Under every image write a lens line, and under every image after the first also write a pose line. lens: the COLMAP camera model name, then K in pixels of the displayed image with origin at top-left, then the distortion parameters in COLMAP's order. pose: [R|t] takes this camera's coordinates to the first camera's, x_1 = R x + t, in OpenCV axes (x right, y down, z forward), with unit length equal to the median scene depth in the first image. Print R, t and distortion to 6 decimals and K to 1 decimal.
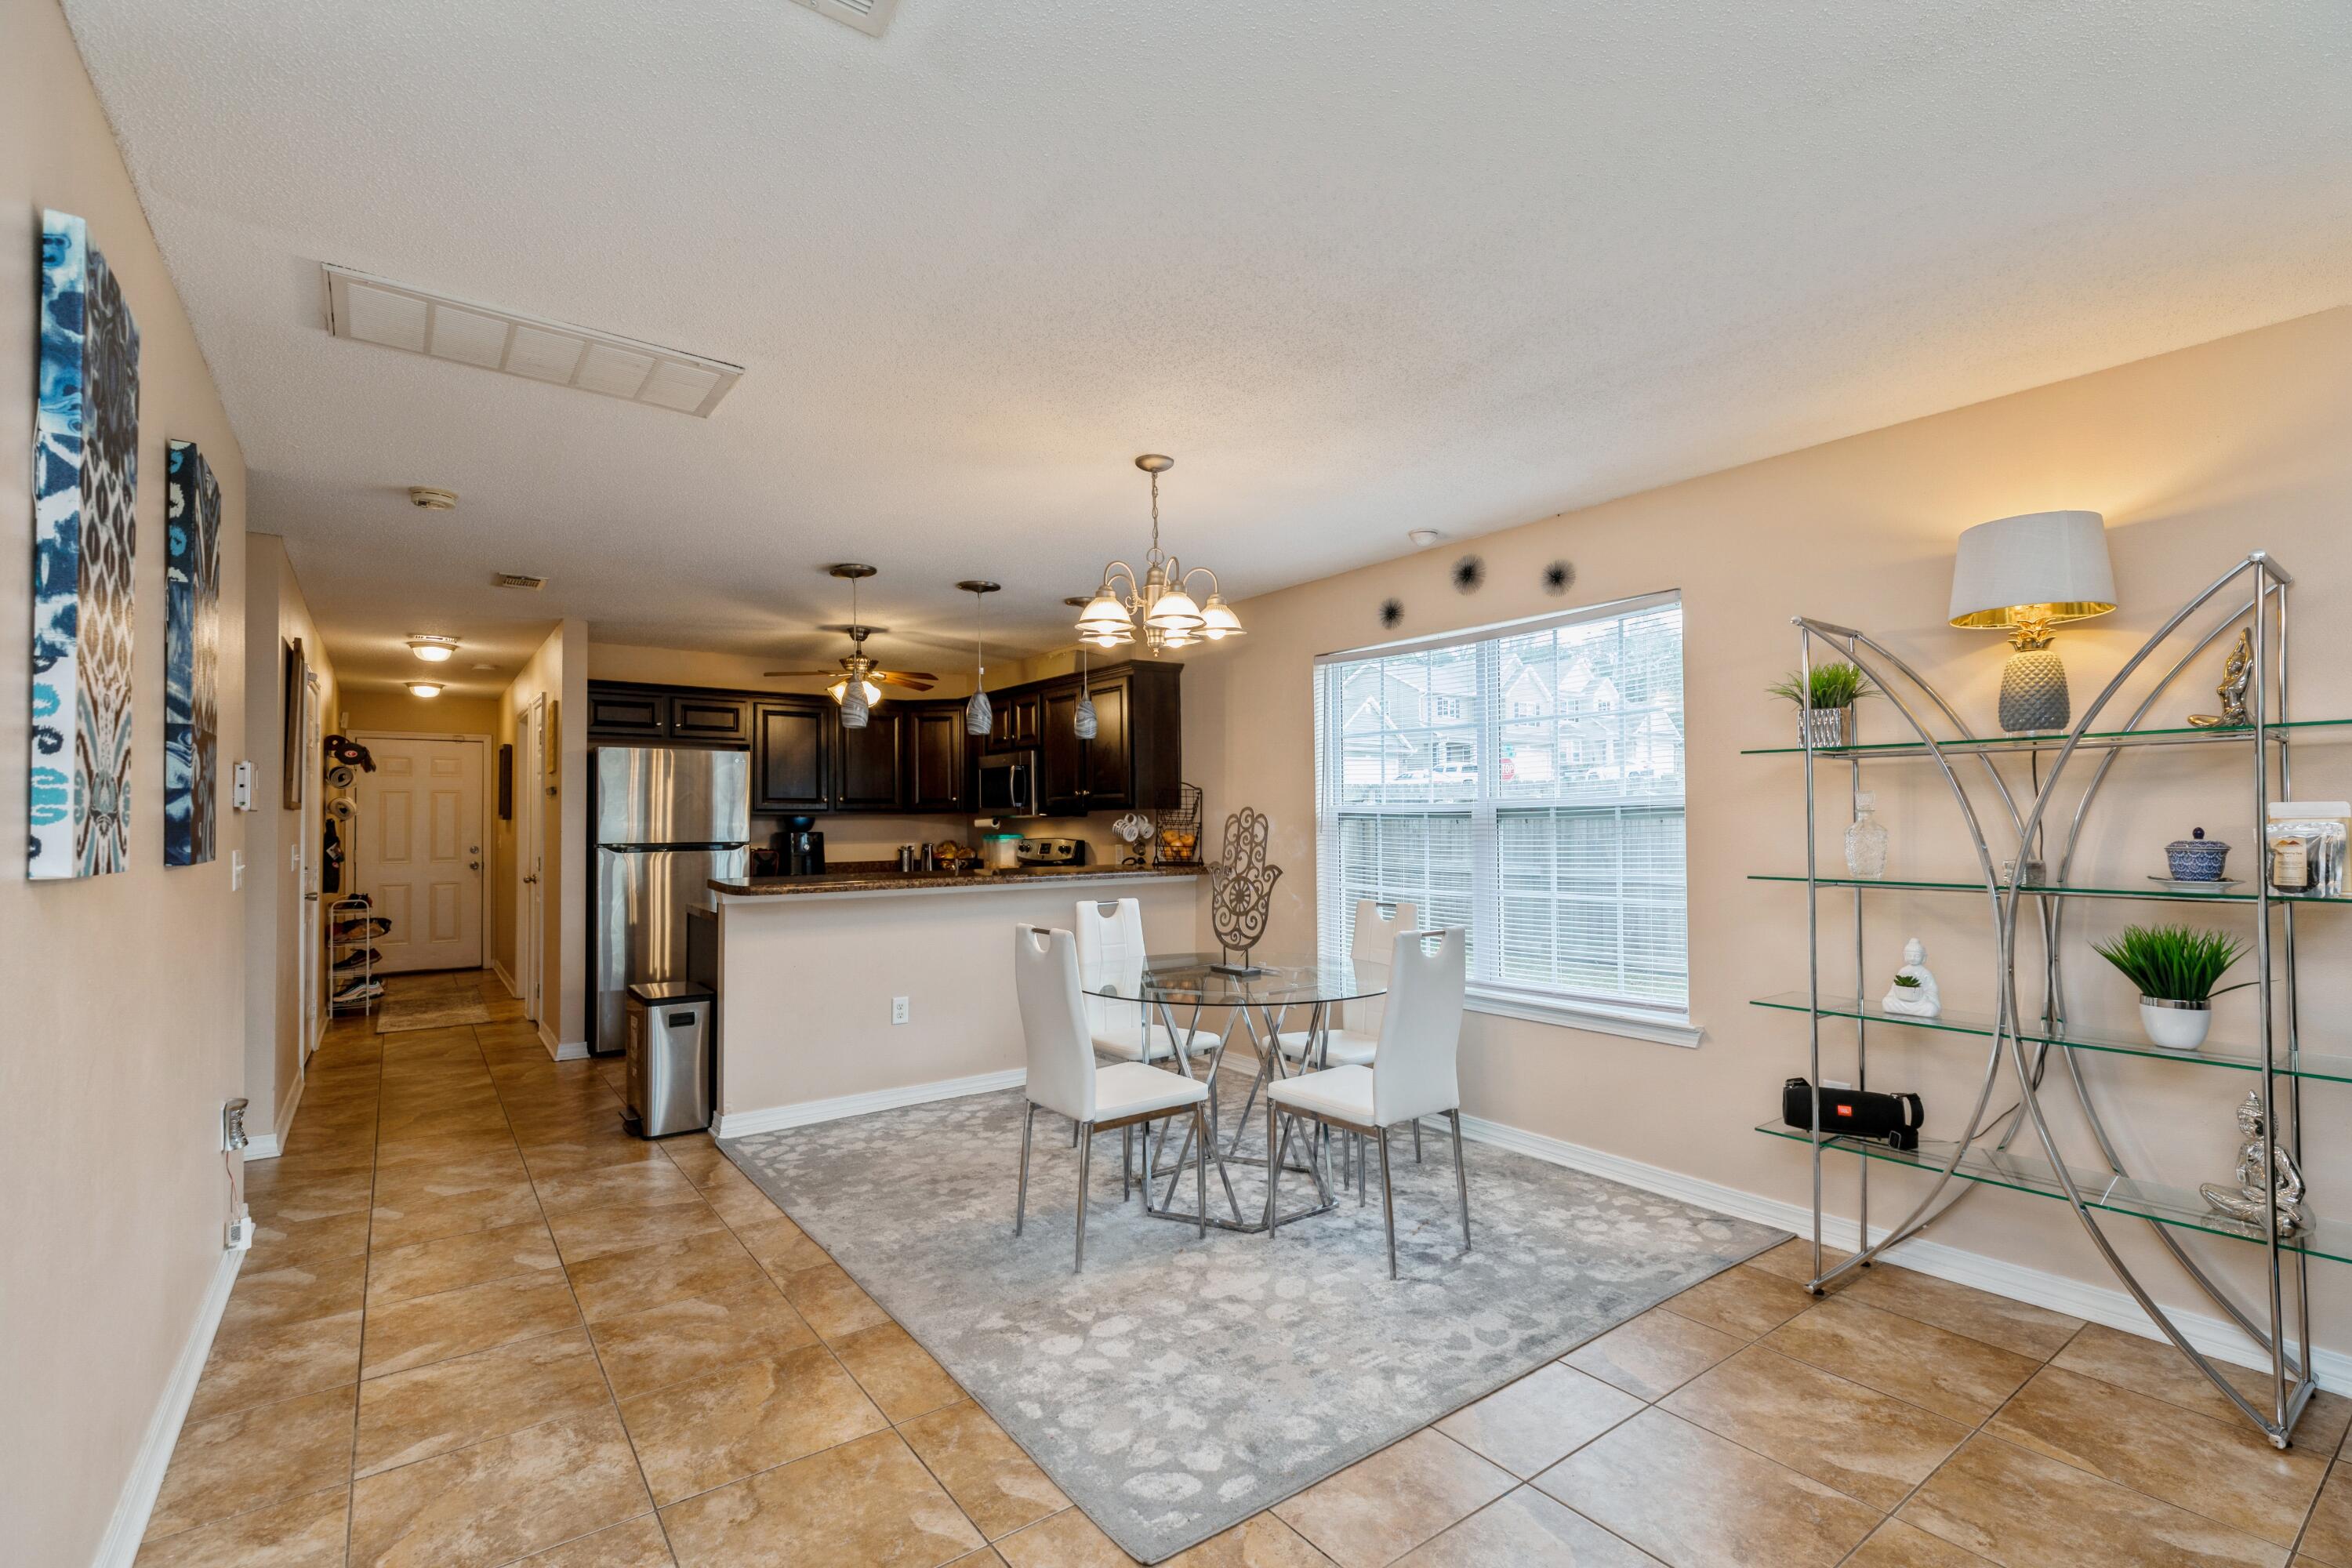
lens RADIAL K [[1053.7, 0, 1181.9], [0, 1053.7, 801.8], [0, 0, 1]] dist [0.002129, -0.000636]
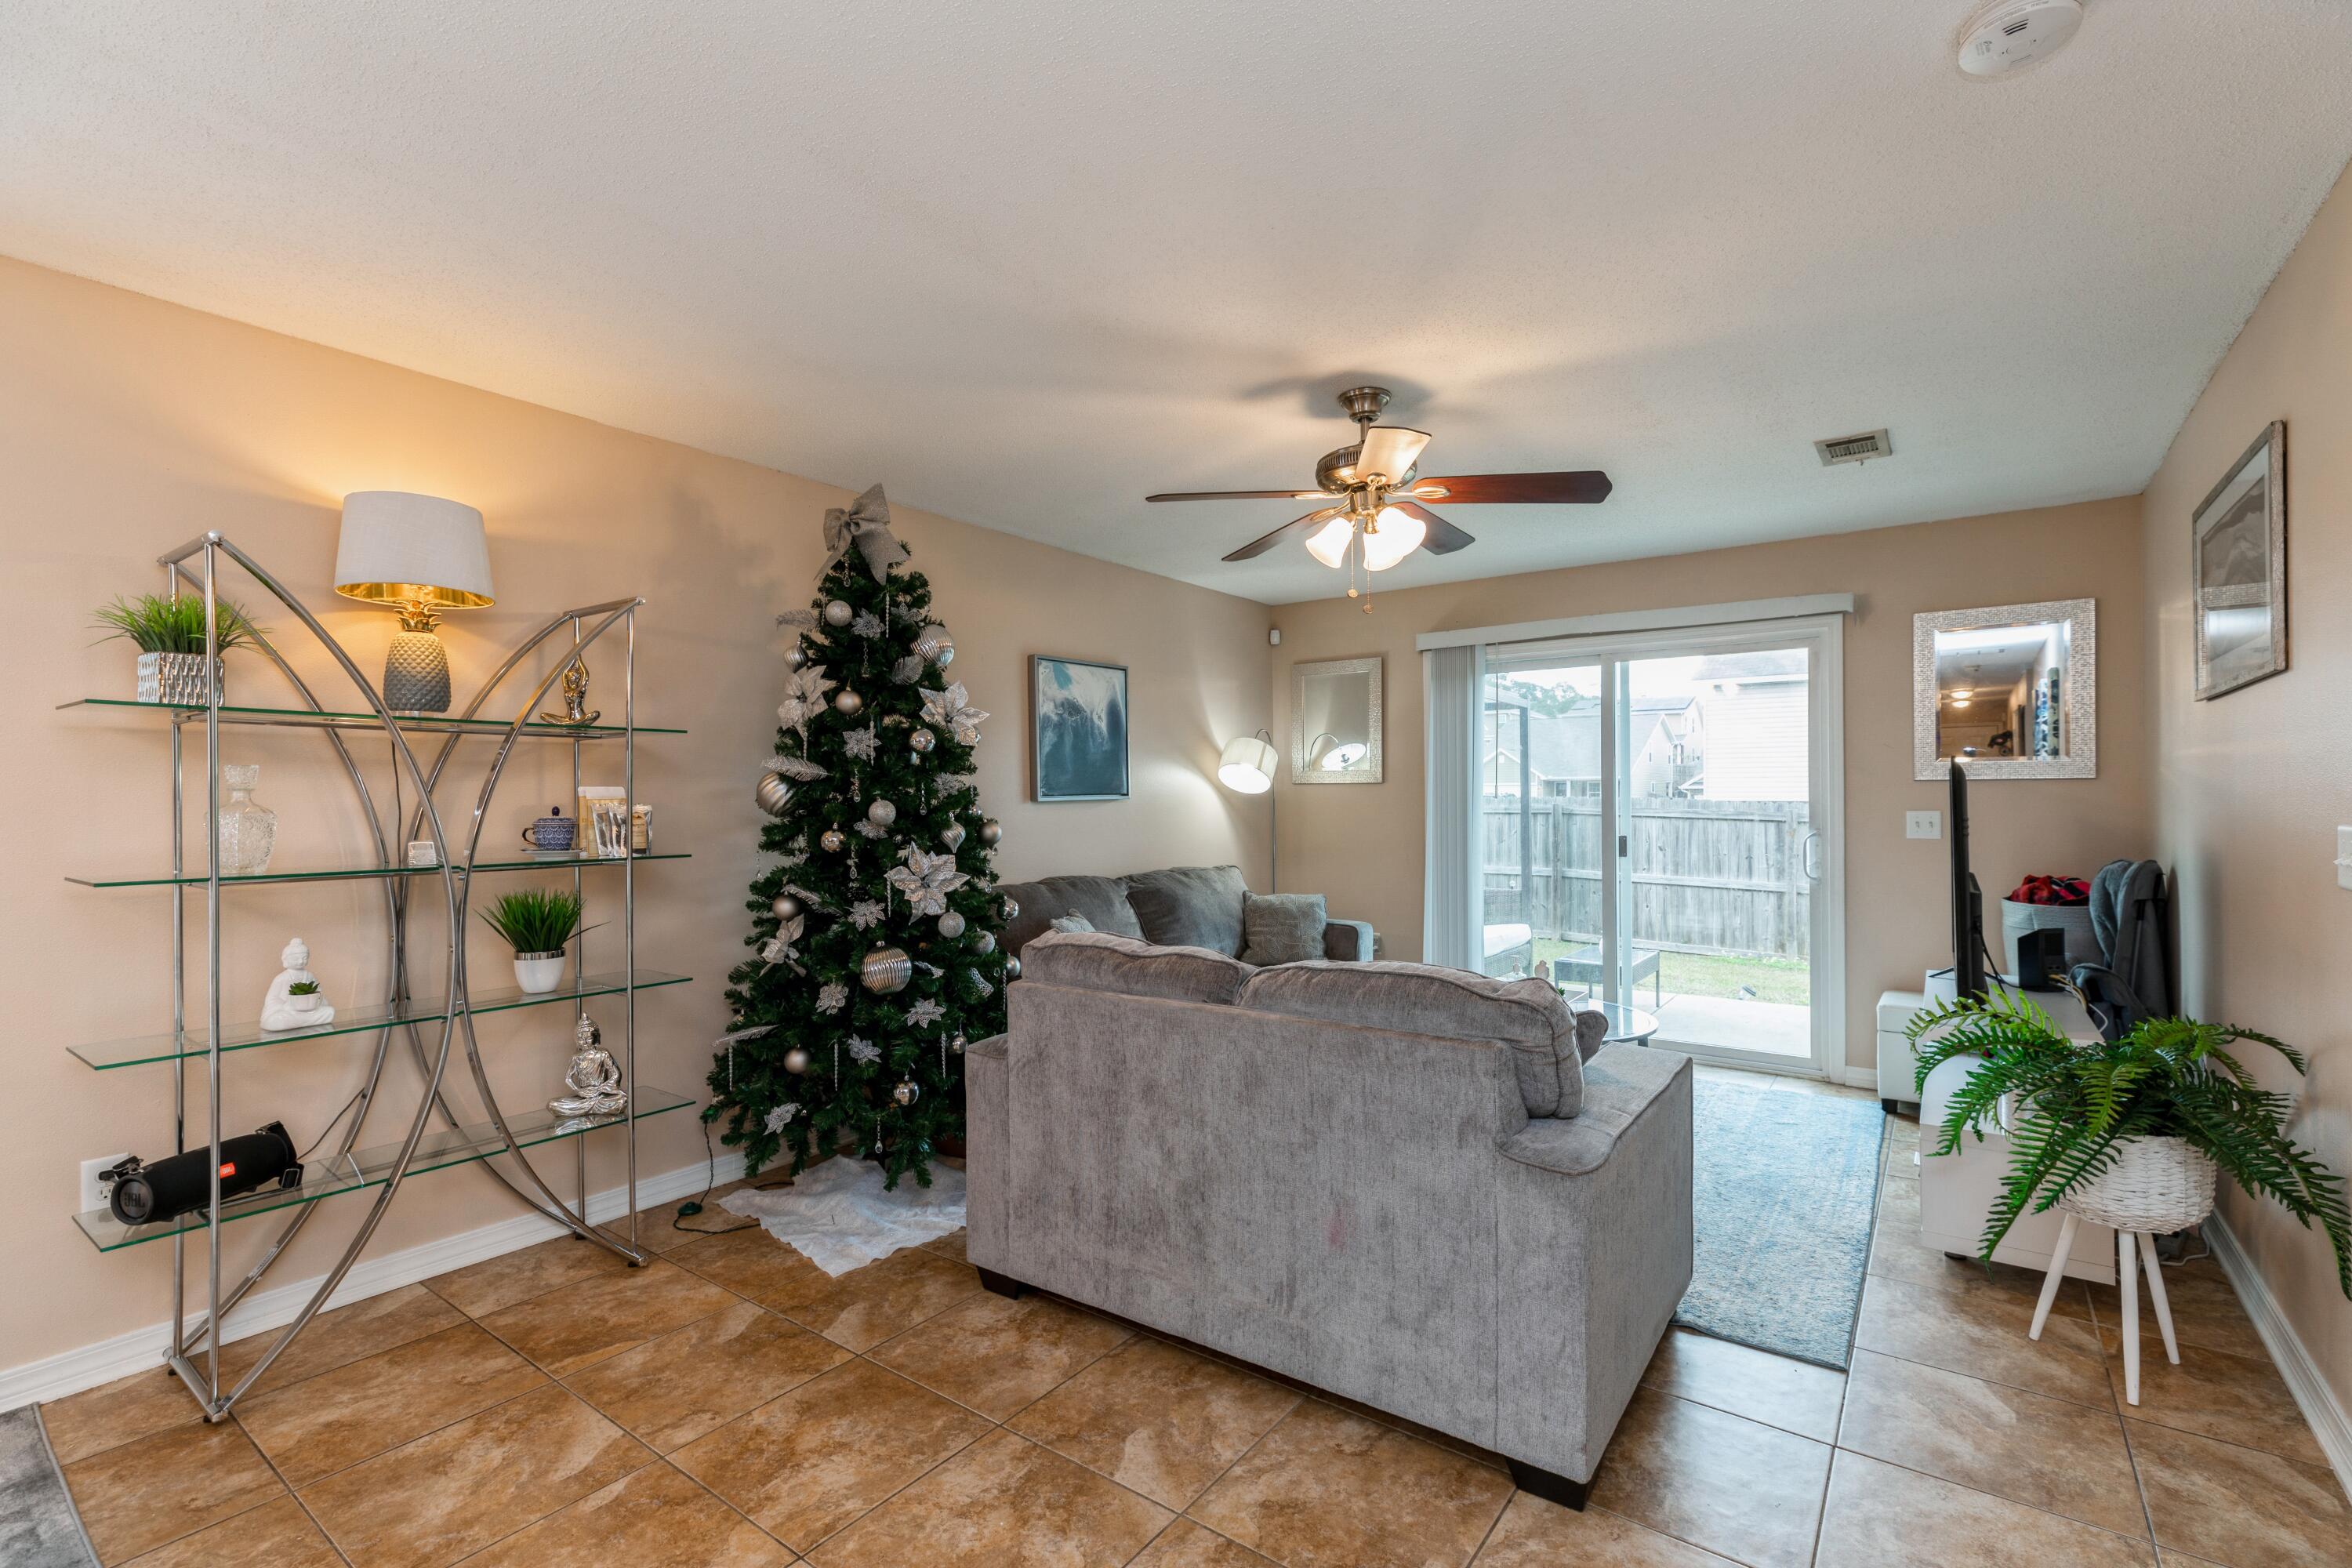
lens RADIAL K [[1046.1, 0, 1169.0], [0, 1046.1, 796.0], [0, 0, 1]] dist [0.000862, 0.000020]
pose [[-0.285300, 0.006136, 0.958419, -0.259613], [-0.013110, 0.999861, -0.010304, 0.010228], [-0.958349, -0.015504, -0.285180, 0.445072]]
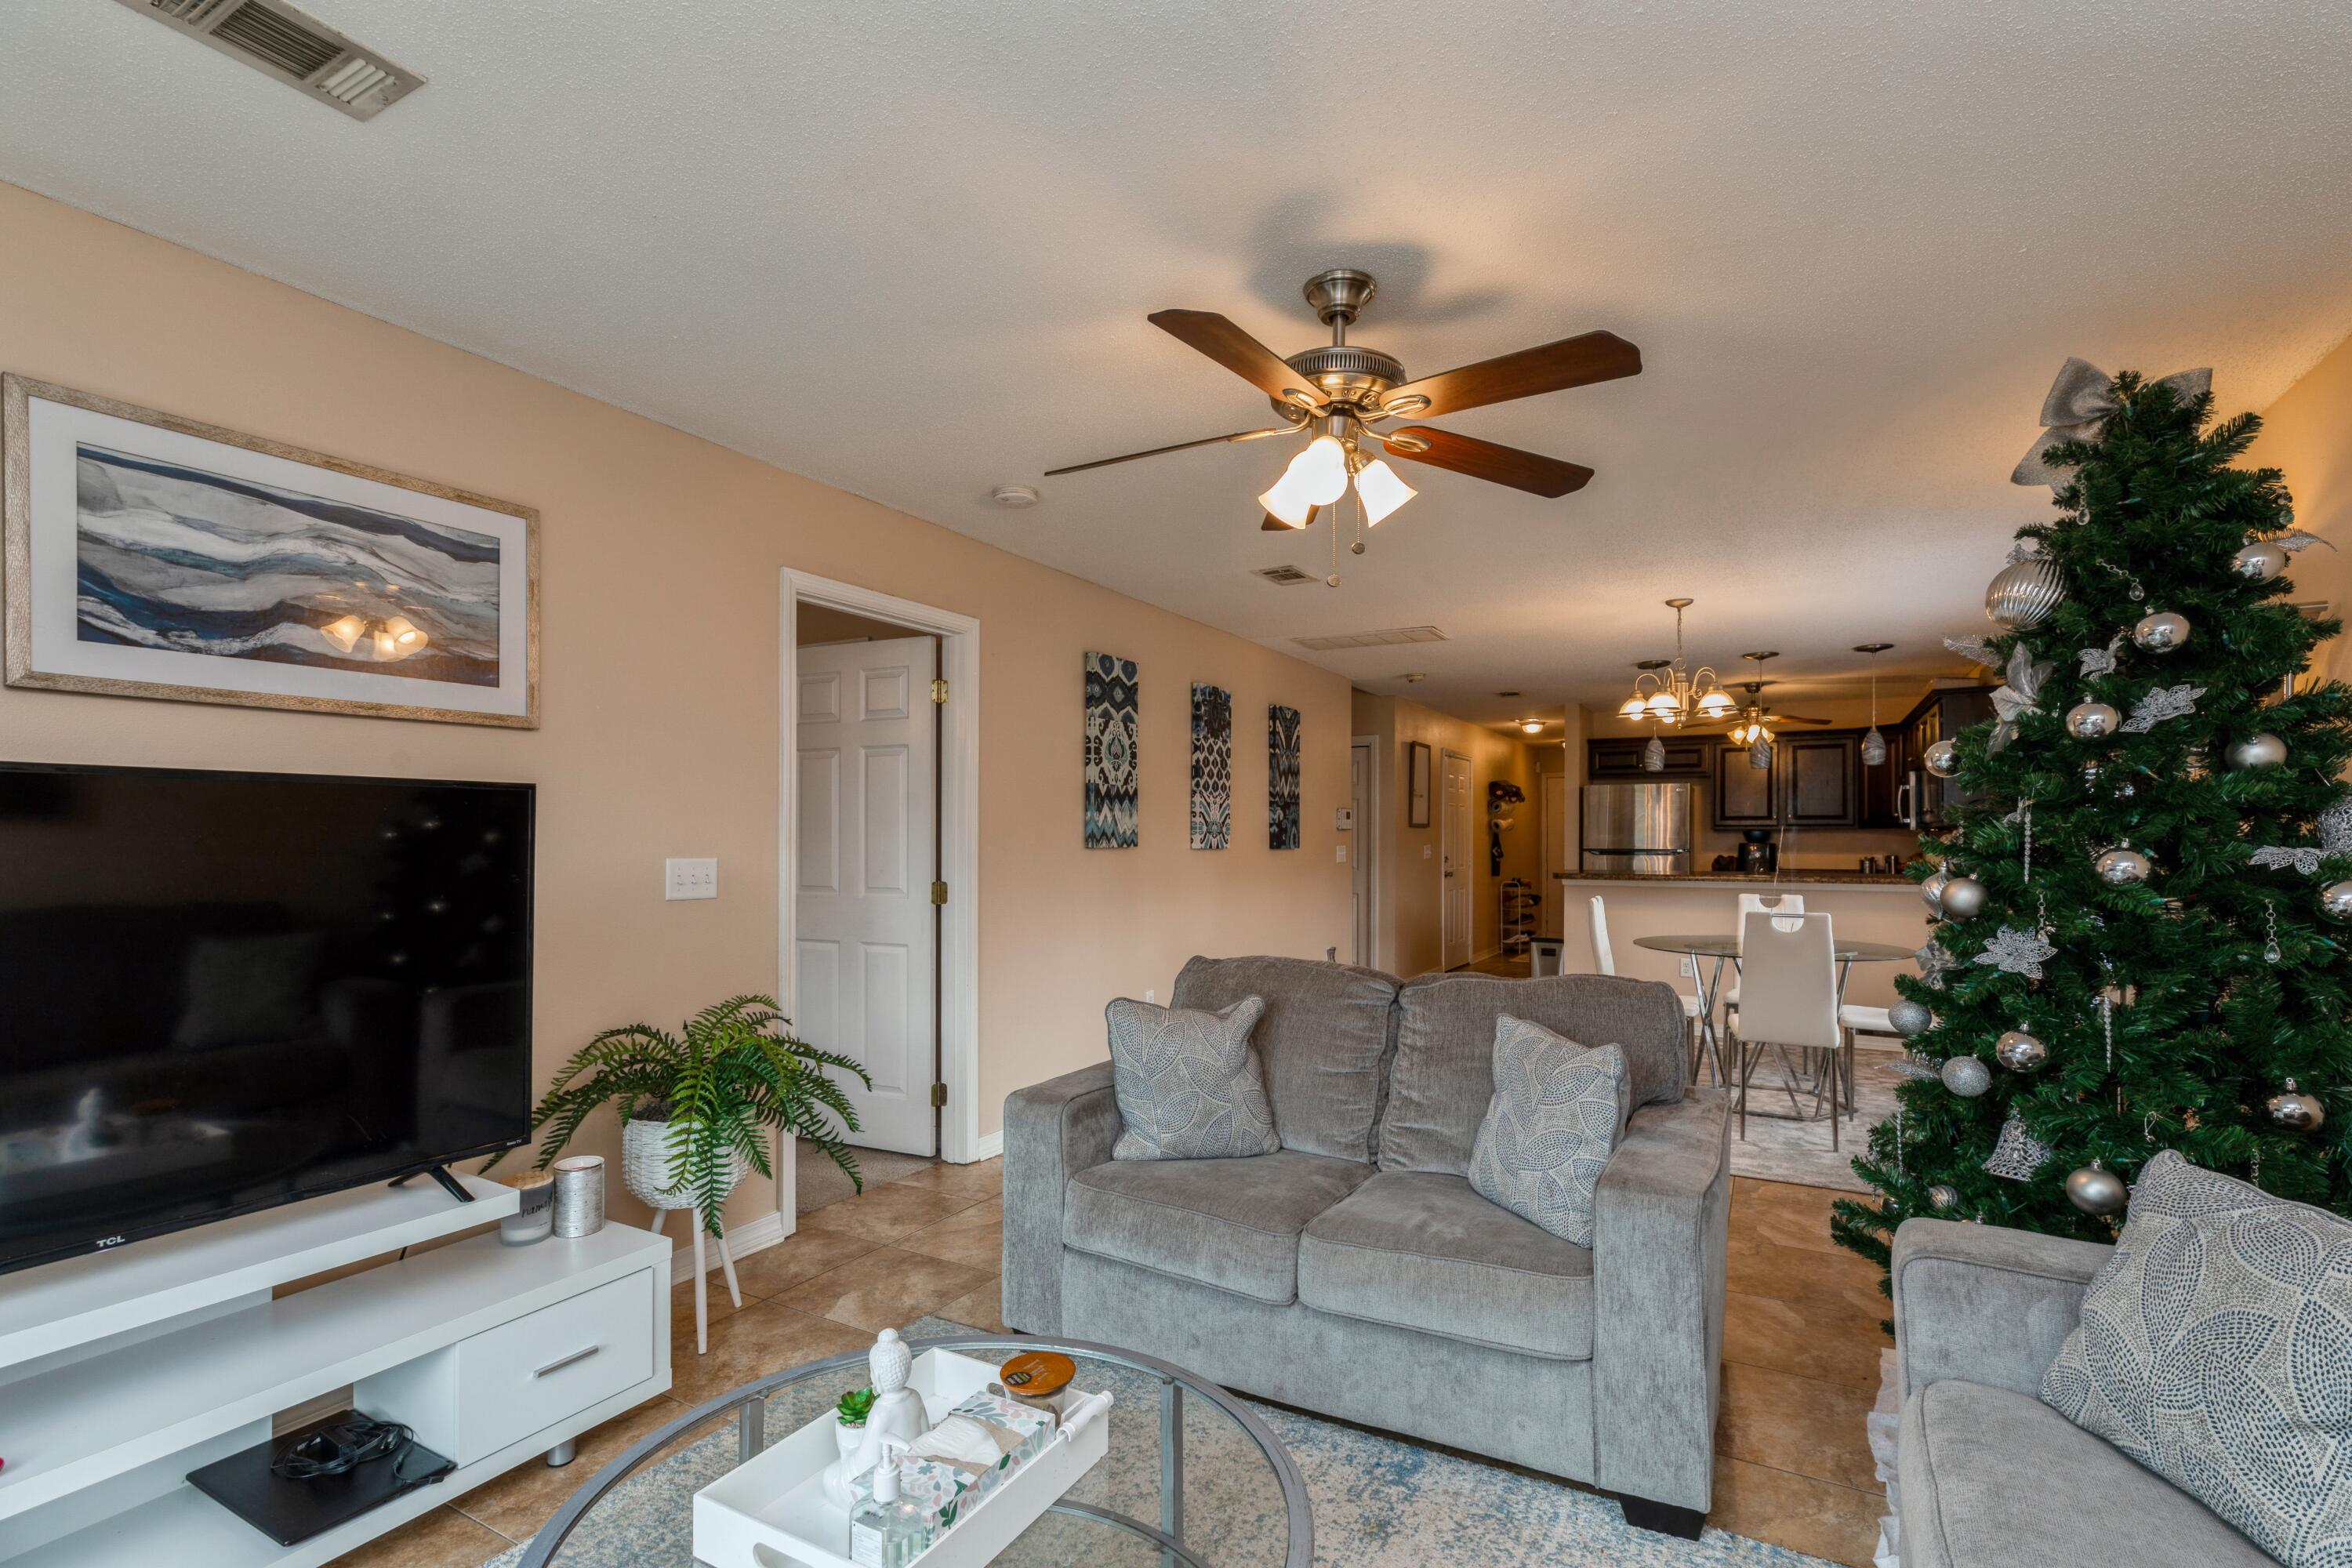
lens RADIAL K [[1088.5, 0, 1173.1], [0, 1088.5, 826.8], [0, 0, 1]] dist [0.001073, 0.000105]
pose [[0.401857, -0.002535, -0.915699, 1.053429], [0.014490, 0.999889, 0.003591, -0.010269], [0.915588, -0.014712, 0.401849, -0.293822]]
